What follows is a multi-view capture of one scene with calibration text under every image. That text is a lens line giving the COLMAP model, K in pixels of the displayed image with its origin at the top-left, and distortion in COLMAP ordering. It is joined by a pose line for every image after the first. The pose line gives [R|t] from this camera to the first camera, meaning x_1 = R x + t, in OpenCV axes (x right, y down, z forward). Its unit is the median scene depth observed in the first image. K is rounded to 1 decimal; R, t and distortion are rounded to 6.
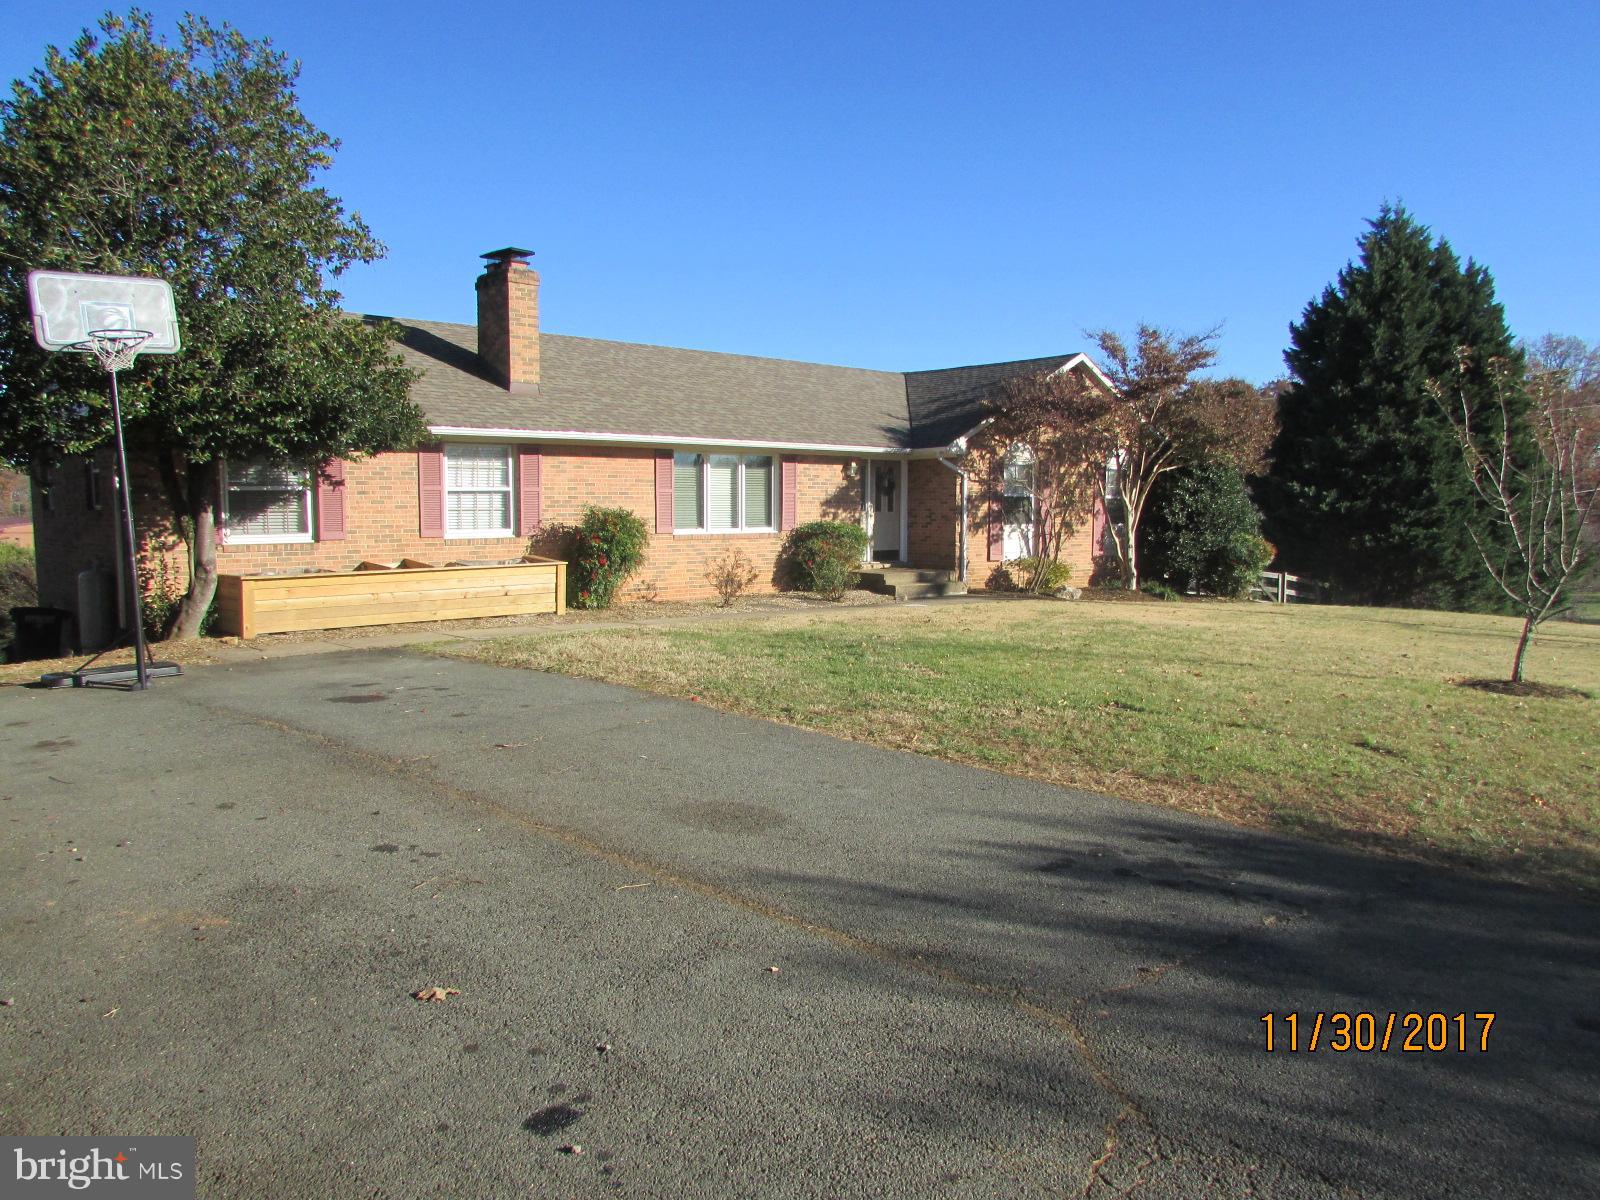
lens RADIAL K [[1156.9, 0, 800.0], [0, 1156.9, 600.0], [0, 0, 1]] dist [-0.022863, 0.003319]
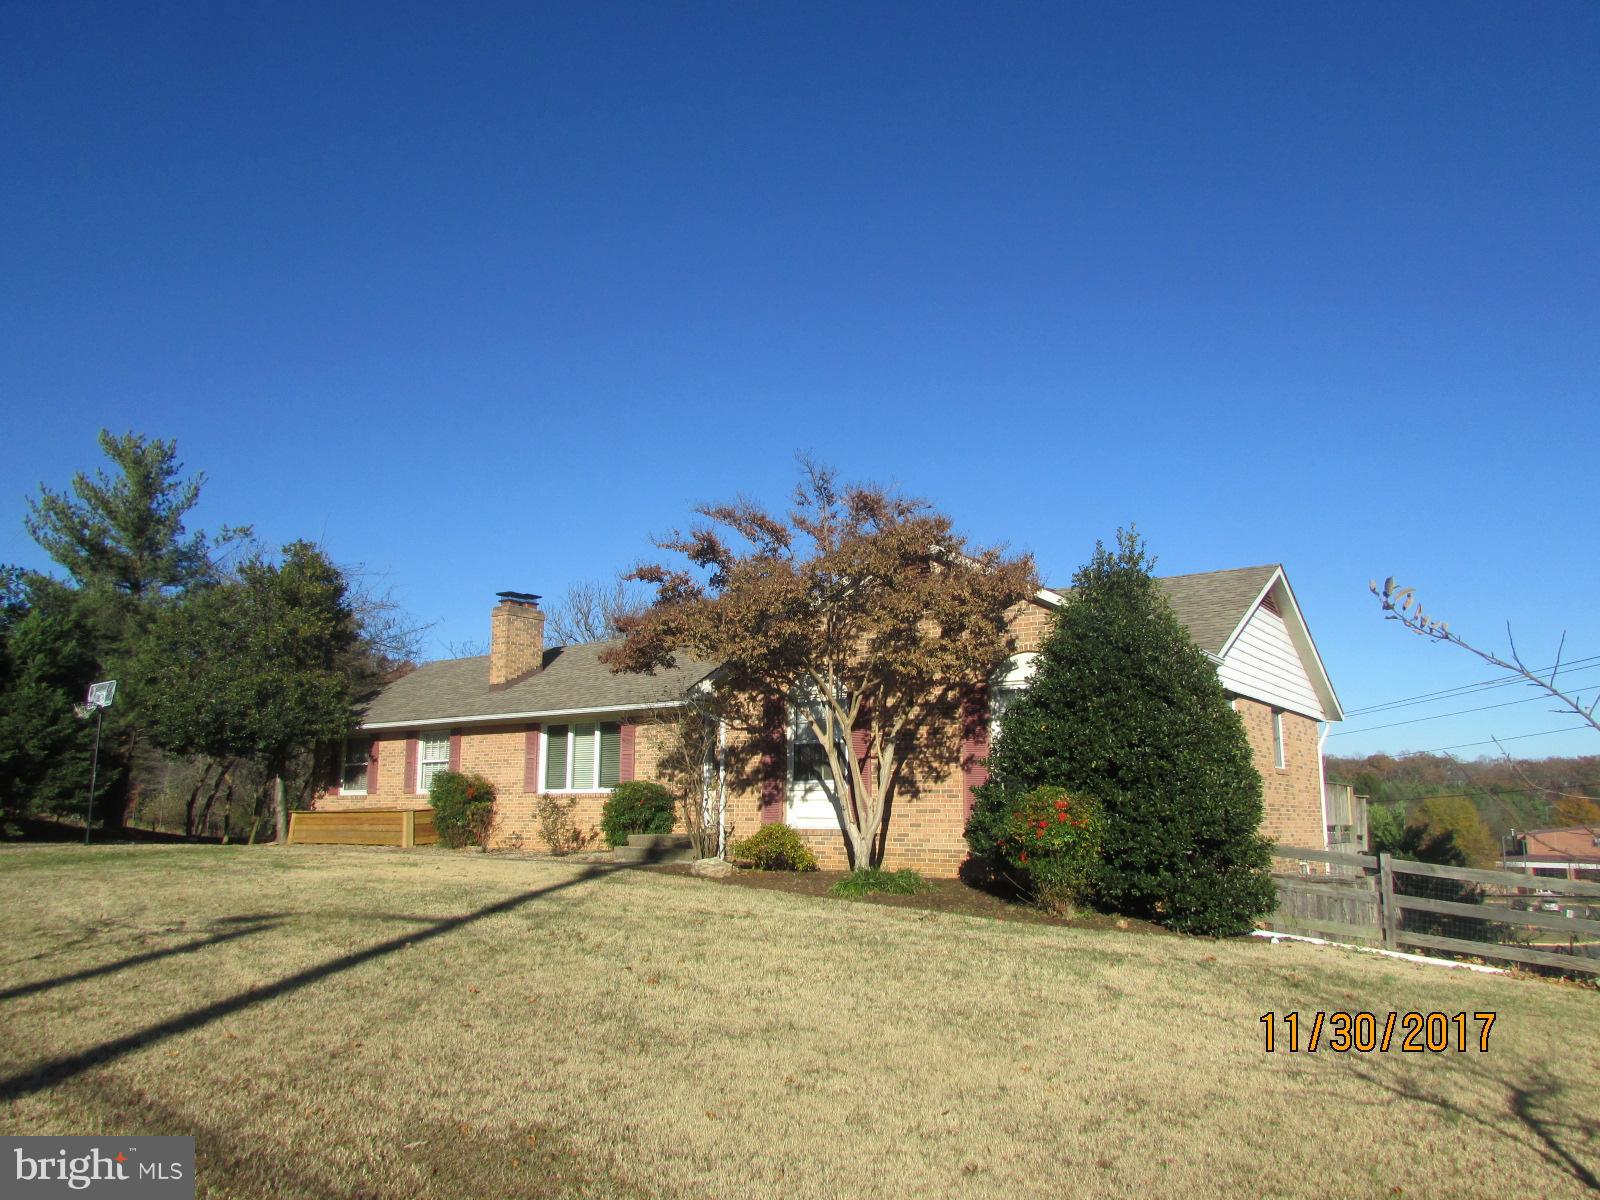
lens RADIAL K [[1153.8, 0, 804.0], [0, 1153.8, 566.1], [0, 0, 1]] dist [-0.061007, 0.001627]
pose [[0.219093, -0.205922, -0.953727, 0.982322], [-0.077416, 0.970725, -0.227376, -0.032109], [0.972628, 0.123650, 0.196738, 0.873681]]
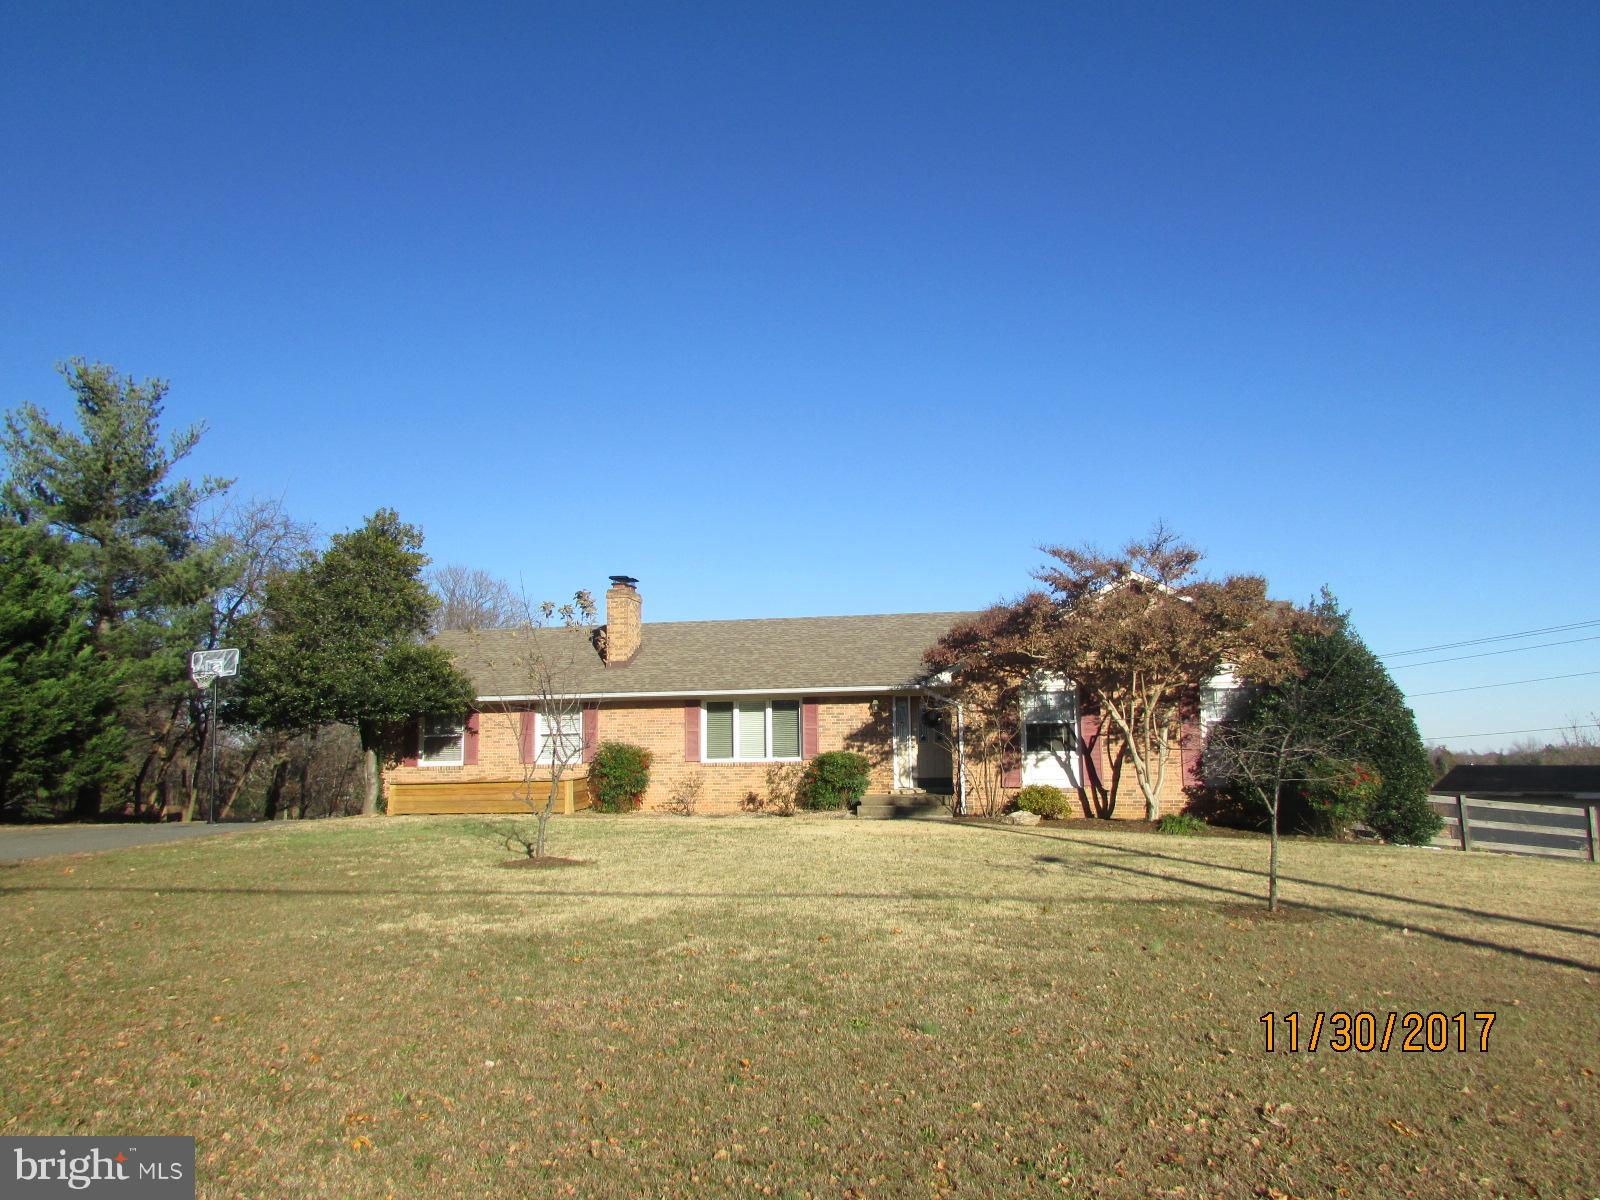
lens RADIAL K [[1156.9, 0, 800.0], [0, 1156.9, 600.0], [0, 0, 1]] dist [-0.022863, 0.003319]
pose [[0.602290, -0.123547, -0.788659, 0.907710], [-0.052344, 0.979713, -0.193451, 0.010399], [0.796560, 0.157795, 0.583604, 0.240110]]
